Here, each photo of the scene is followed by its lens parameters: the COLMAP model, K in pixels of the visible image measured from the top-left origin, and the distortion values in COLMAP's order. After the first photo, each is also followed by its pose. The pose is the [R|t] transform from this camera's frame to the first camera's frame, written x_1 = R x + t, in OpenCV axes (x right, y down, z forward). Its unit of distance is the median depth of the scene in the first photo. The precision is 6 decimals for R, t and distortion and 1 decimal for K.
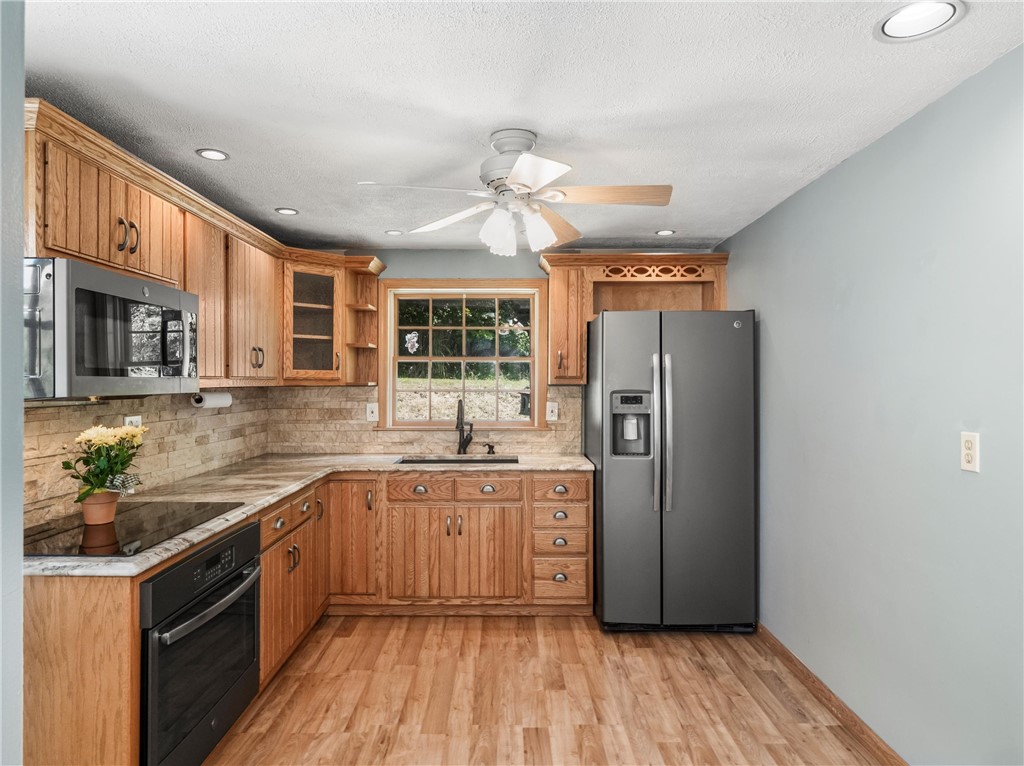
lens RADIAL K [[619.7, 0, 512.0], [0, 619.7, 383.0], [0, 0, 1]] dist [0.006693, -0.002978]
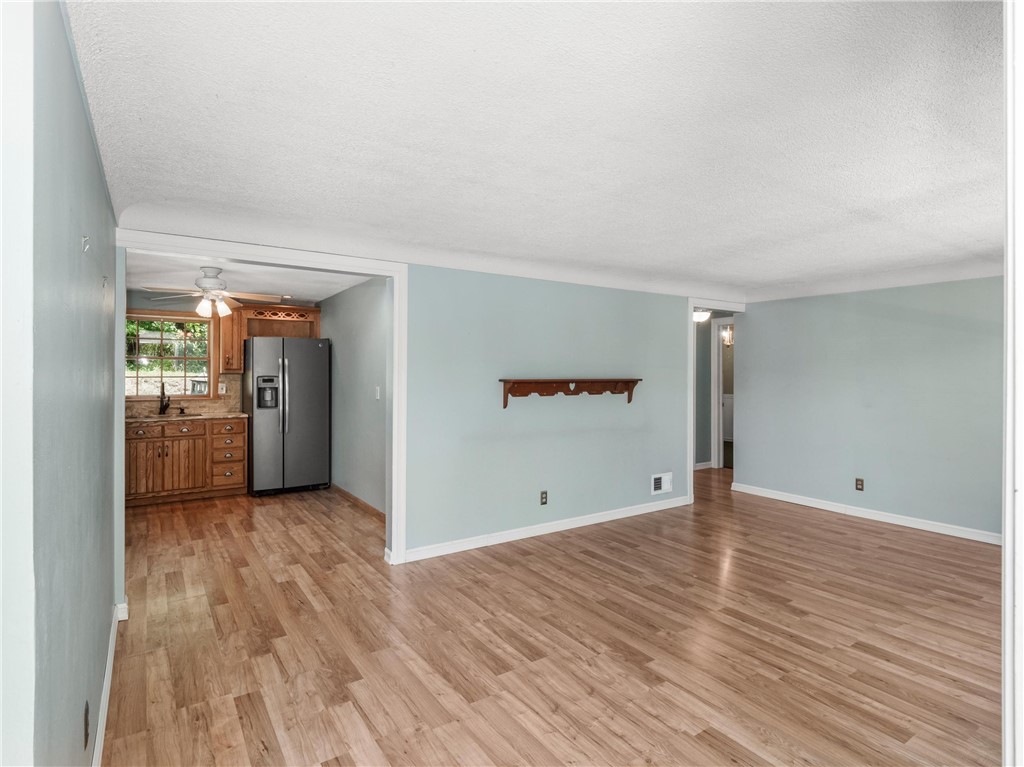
lens RADIAL K [[536.8, 0, 506.5], [0, 536.8, 370.9], [0, 0, 1]] dist [0.001250, 0.000120]
pose [[0.835384, -0.000012, 0.549666, -0.117331], [0.003053, 0.999985, -0.004619, 0.005627], [-0.549658, 0.005537, 0.835372, -0.861382]]
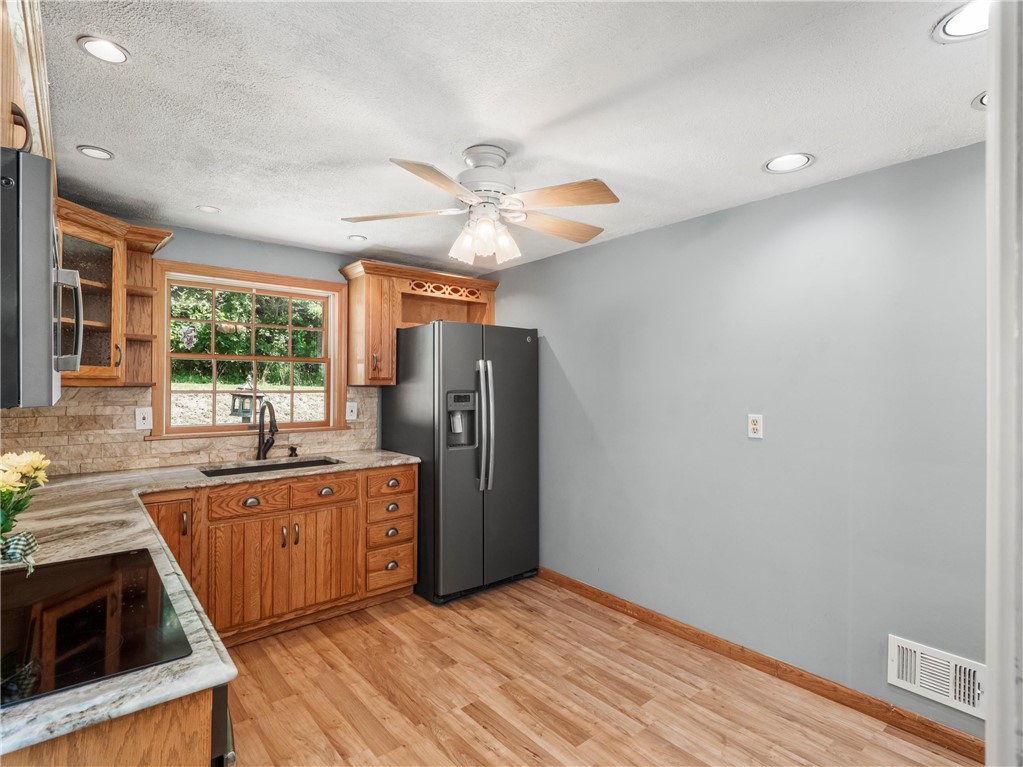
lens RADIAL K [[516.3, 0, 506.0], [0, 516.3, 382.9], [0, 0, 1]] dist [0.006293, -0.000953]
pose [[0.771710, 0.005275, 0.635953, -0.339649], [-0.003032, 0.999985, -0.004615, 0.001518], [-0.635968, 0.001633, 0.771714, 0.185905]]
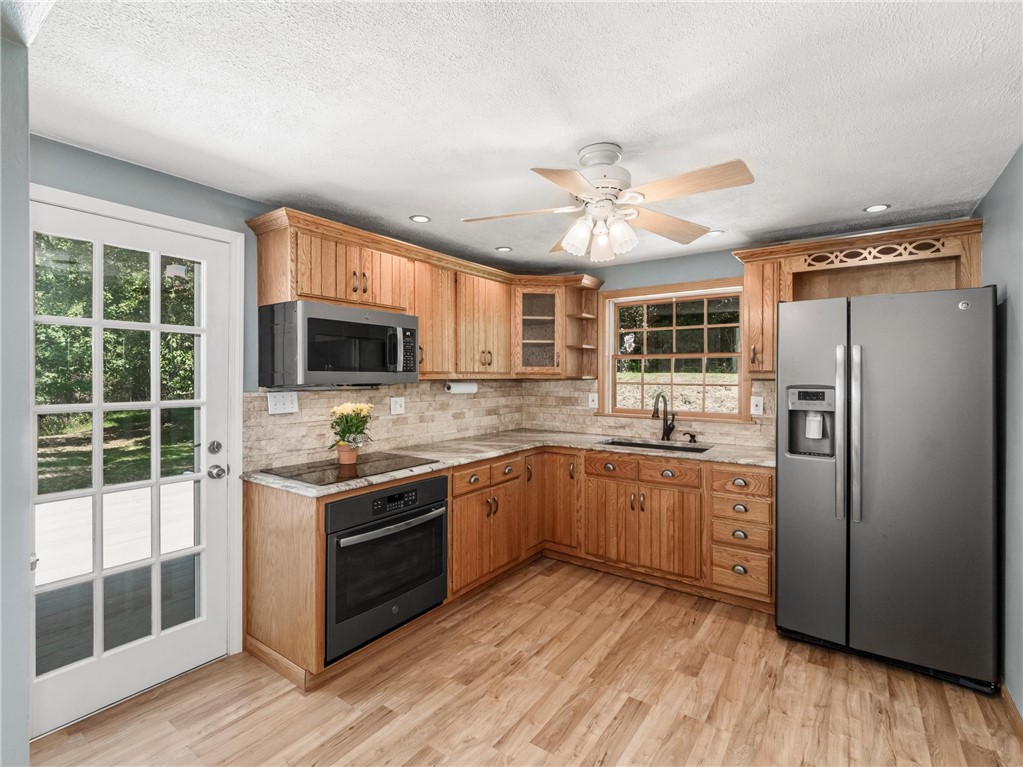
lens RADIAL K [[489.9, 0, 507.0], [0, 489.9, 376.0], [0, 0, 1]] dist [-0.003346, -0.001367]
pose [[0.810647, 0.001714, -0.585532, 0.237774], [-0.003370, 0.999993, -0.001739, 0.000592], [0.585525, 0.003383, 0.810647, 0.129117]]
